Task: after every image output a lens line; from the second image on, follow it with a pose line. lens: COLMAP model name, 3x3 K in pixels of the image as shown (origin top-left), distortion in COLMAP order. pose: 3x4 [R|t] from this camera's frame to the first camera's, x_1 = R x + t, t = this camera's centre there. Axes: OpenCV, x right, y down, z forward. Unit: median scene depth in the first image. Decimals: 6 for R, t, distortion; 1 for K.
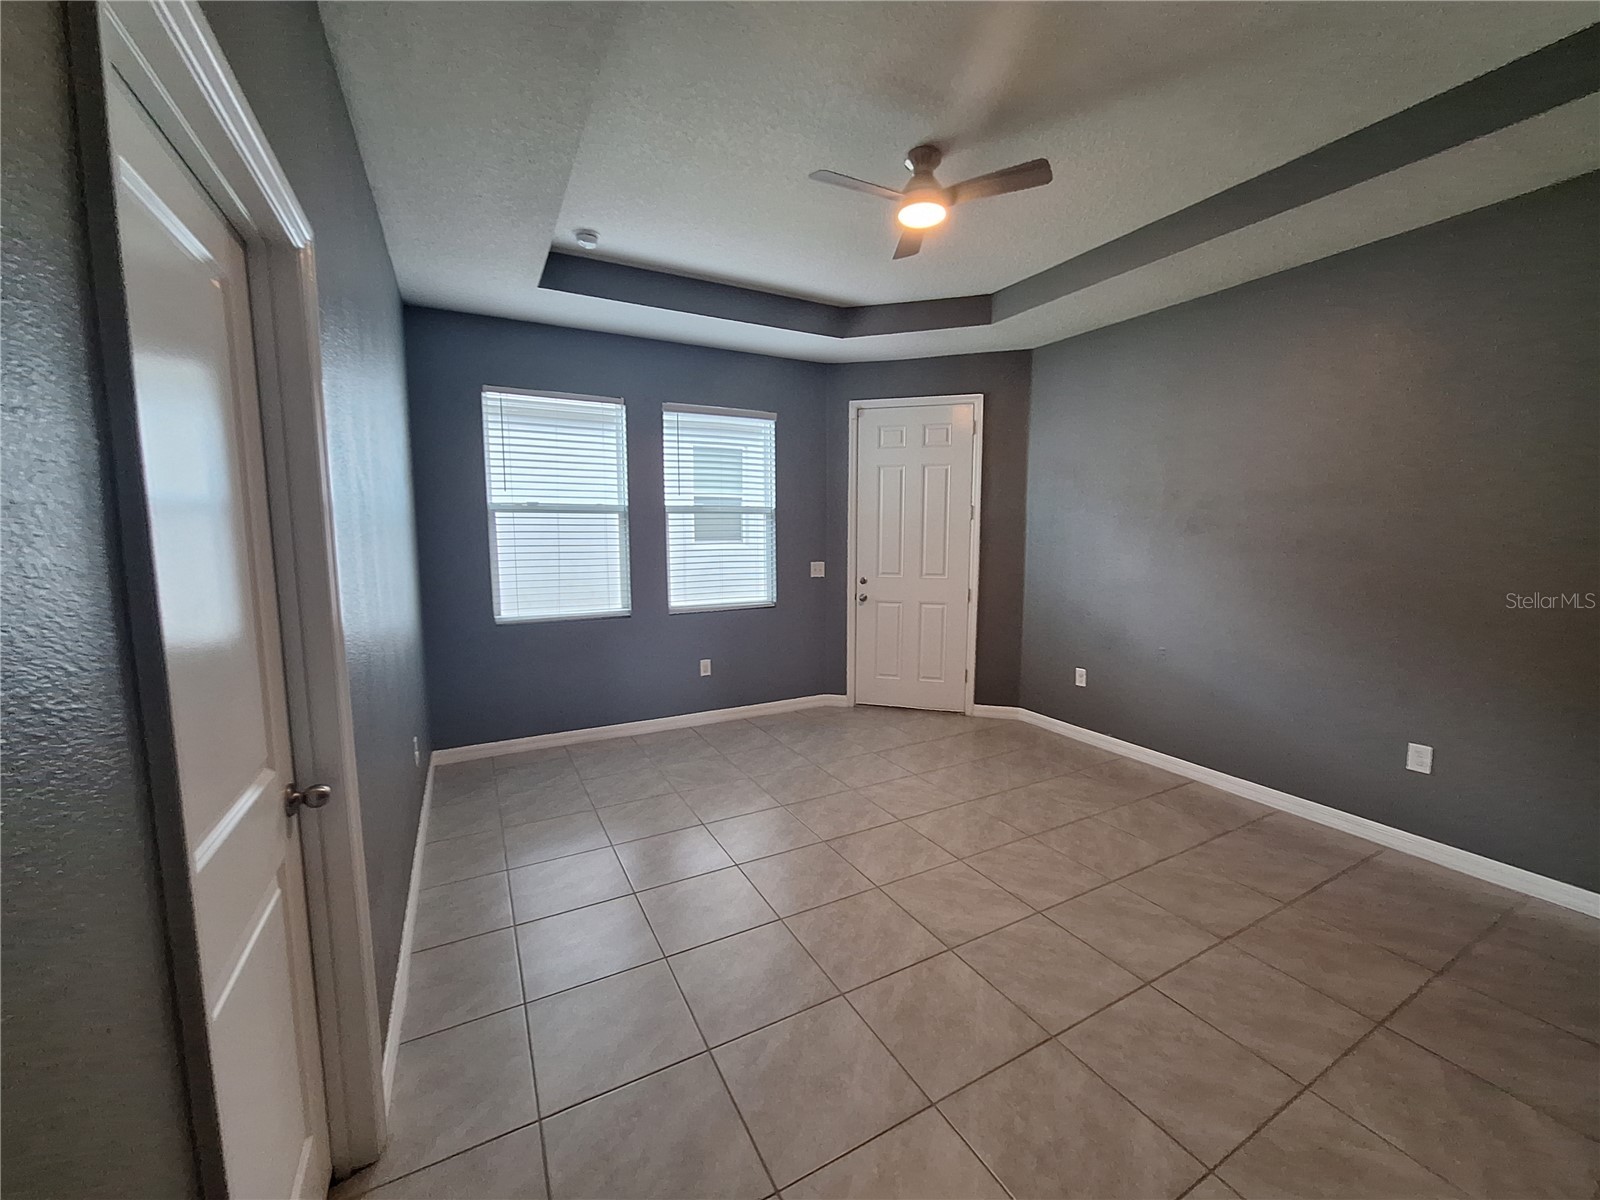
lens RADIAL K [[634.3, 0, 811.8], [0, 634.3, 598.0], [0, 0, 1]] dist [-0.011610, 0.005200]
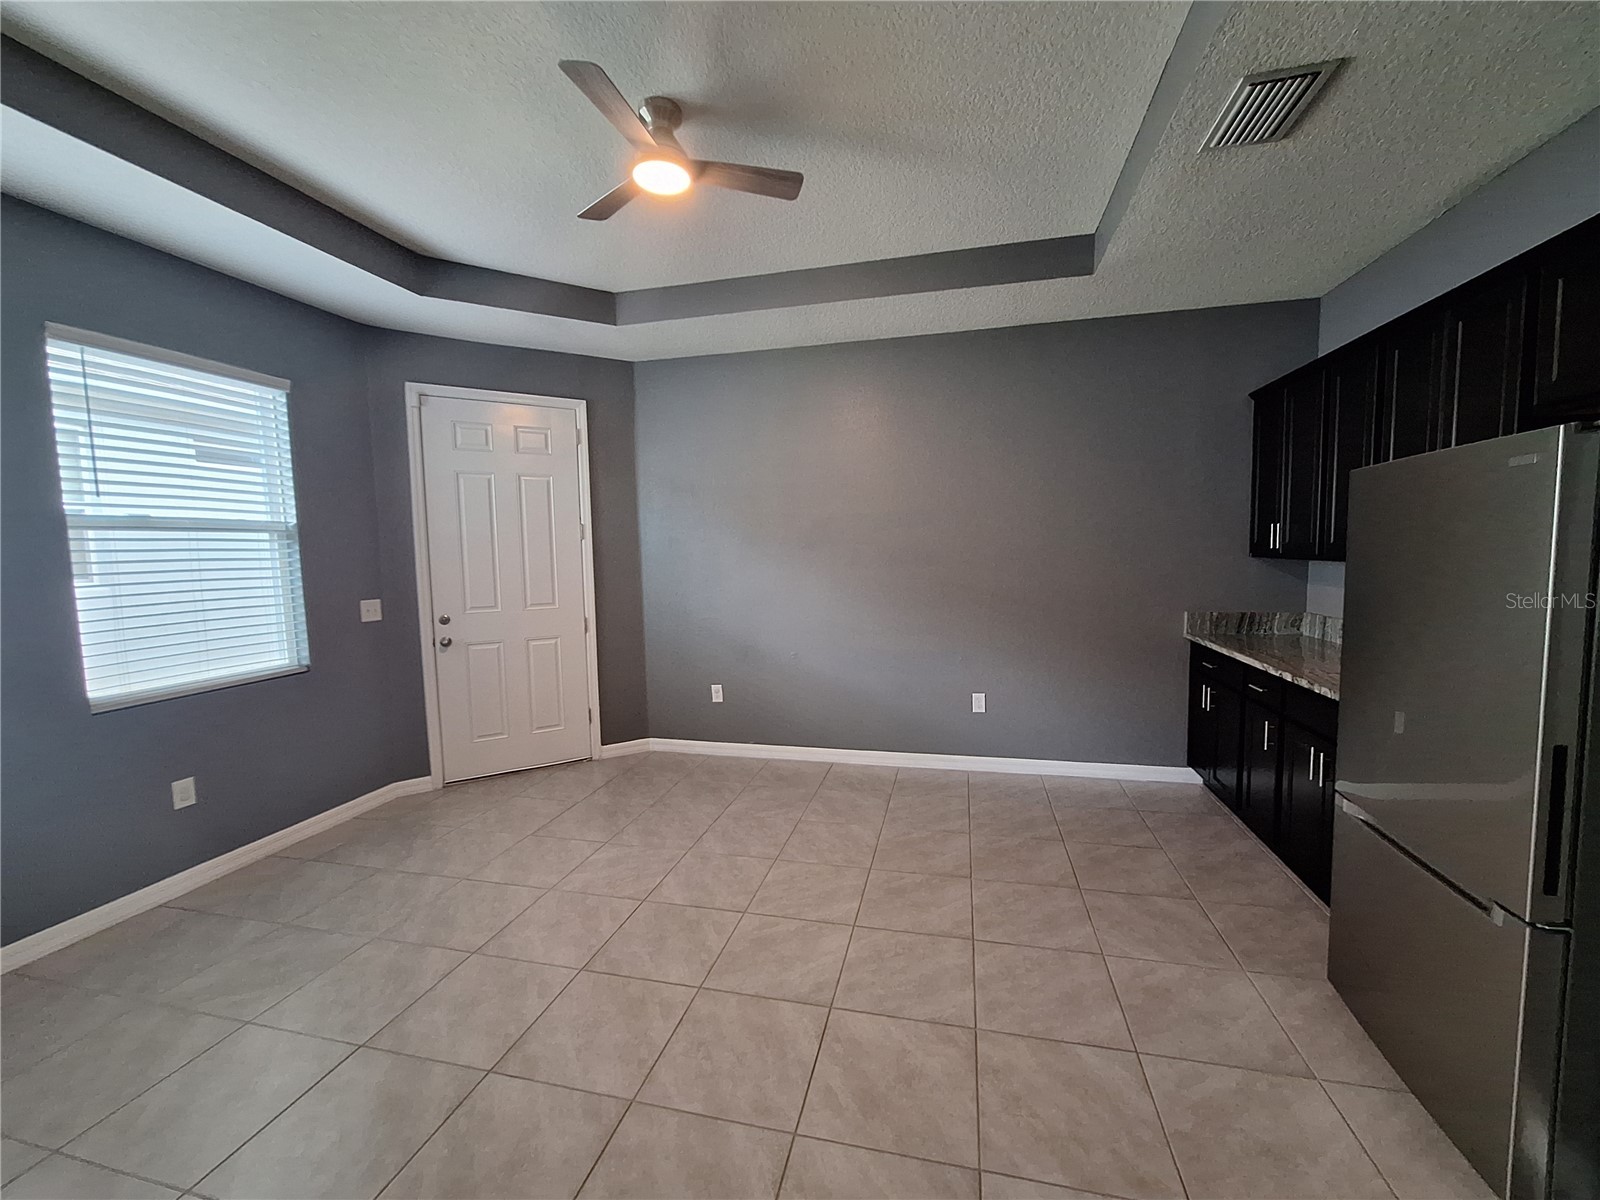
lens RADIAL K [[634.3, 0, 811.8], [0, 634.3, 598.0], [0, 0, 1]] dist [-0.011610, 0.005200]
pose [[0.670800, -0.069184, 0.738404, -0.223511], [0.098487, 0.995131, 0.003767, -0.015974], [-0.735070, 0.070196, 0.674348, 0.197179]]
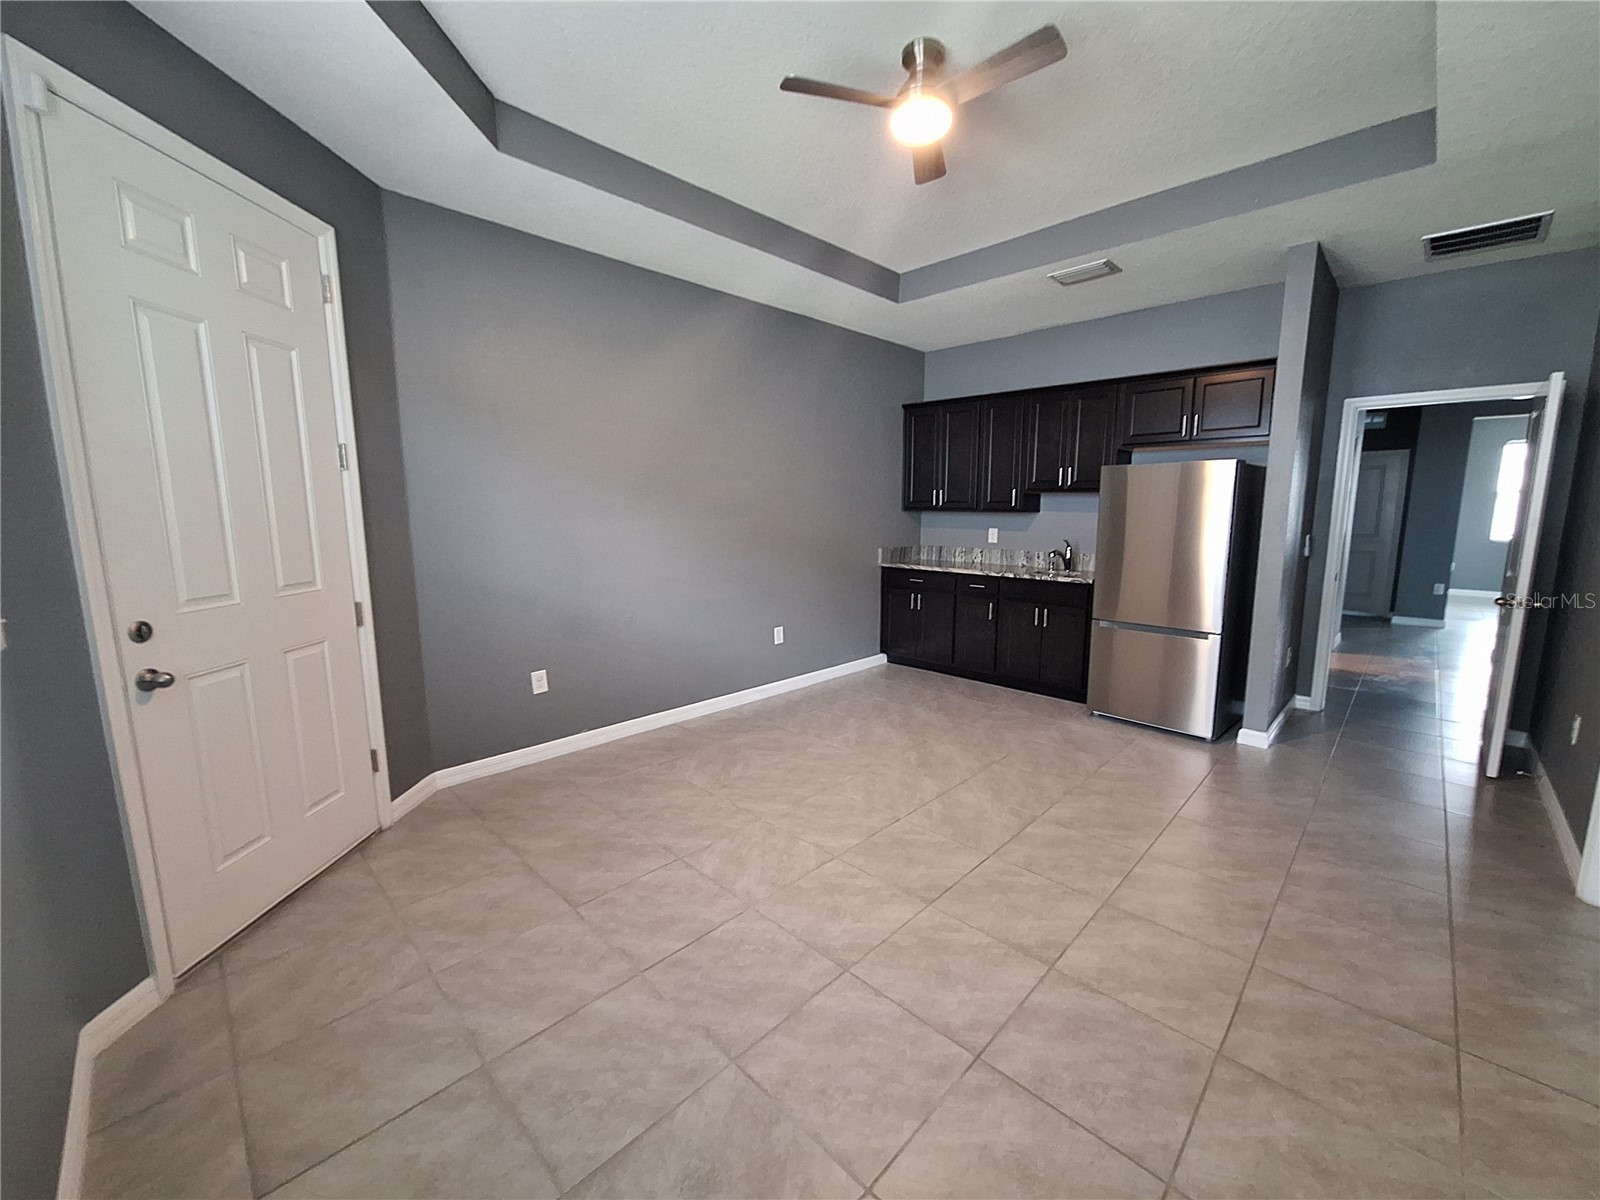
lens RADIAL K [[634.3, 0, 811.8], [0, 634.3, 598.0], [0, 0, 1]] dist [-0.011610, 0.005200]
pose [[-0.297334, -0.135048, 0.945174, -0.426408], [0.102617, 0.979692, 0.172261, -0.081930], [-0.949243, 0.148210, -0.277438, 0.916536]]
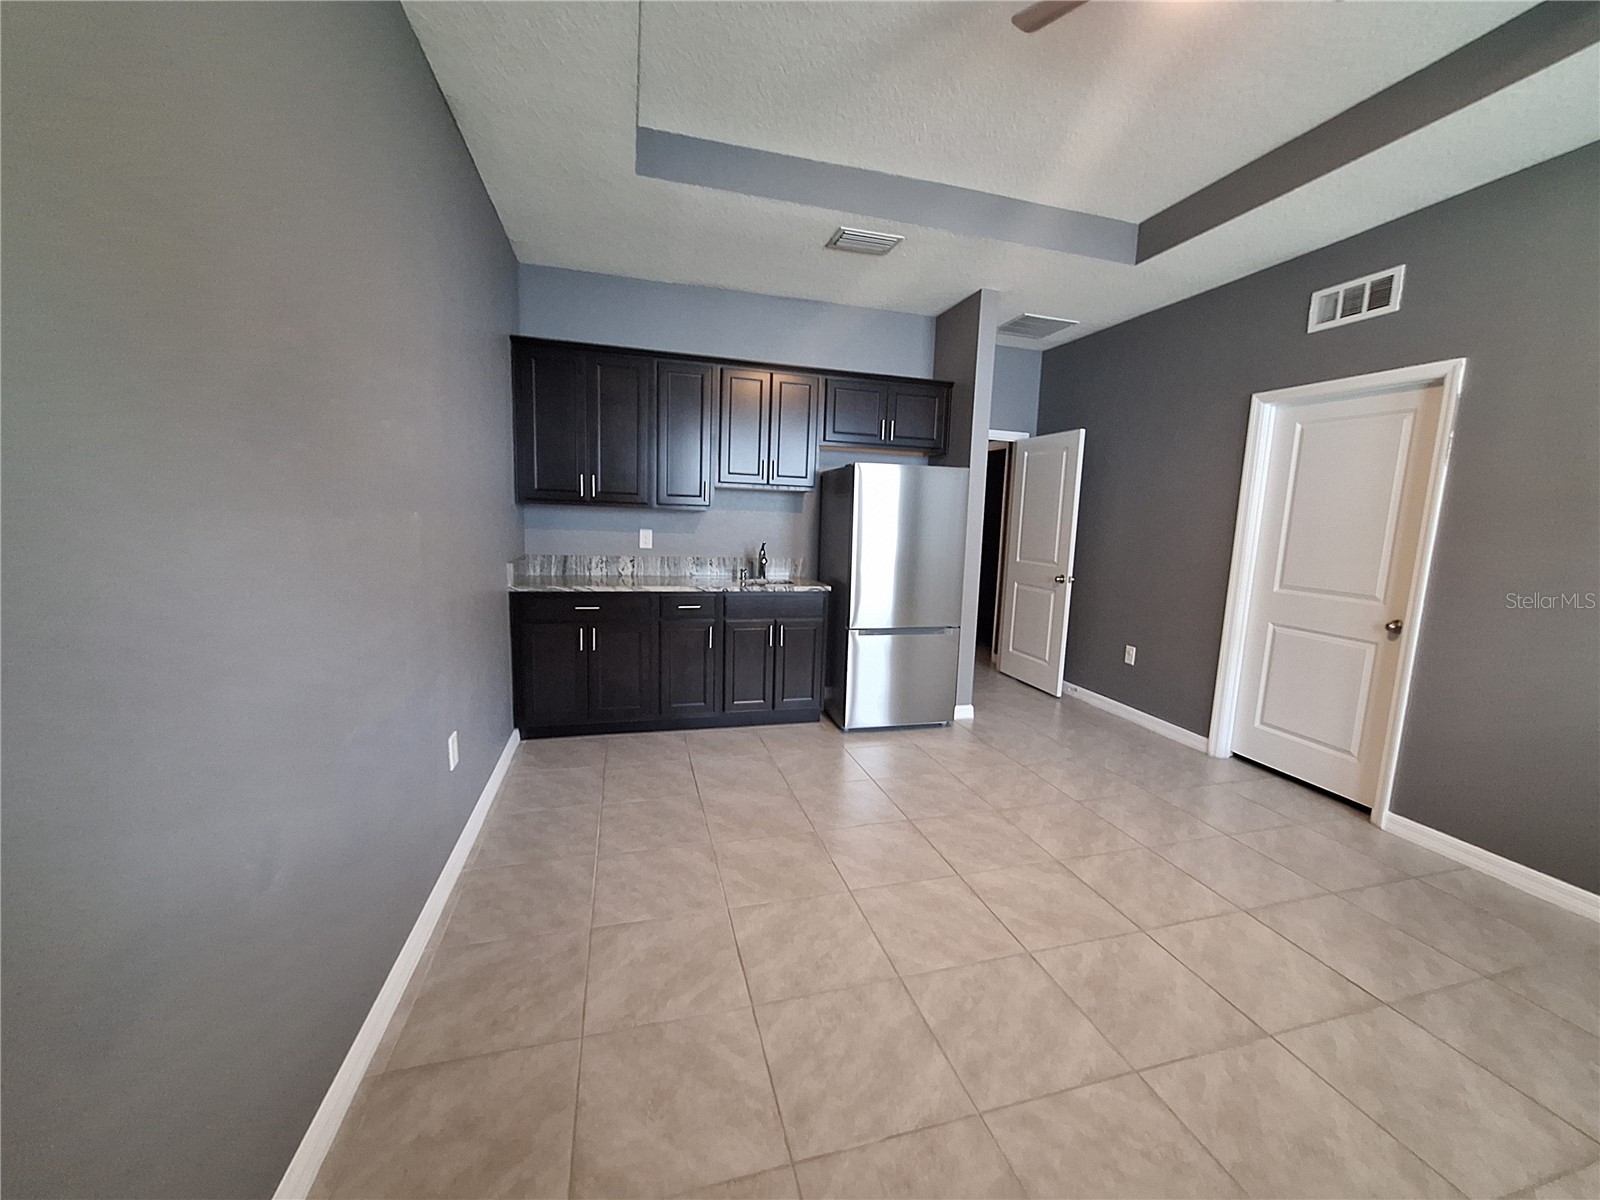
lens RADIAL K [[634.3, 0, 811.8], [0, 634.3, 598.0], [0, 0, 1]] dist [-0.011610, 0.005200]
pose [[-0.976517, -0.057331, 0.207671, 0.232747], [-0.007267, 0.972159, 0.234210, -0.090691], [-0.215316, 0.227201, -0.949747, 1.095539]]
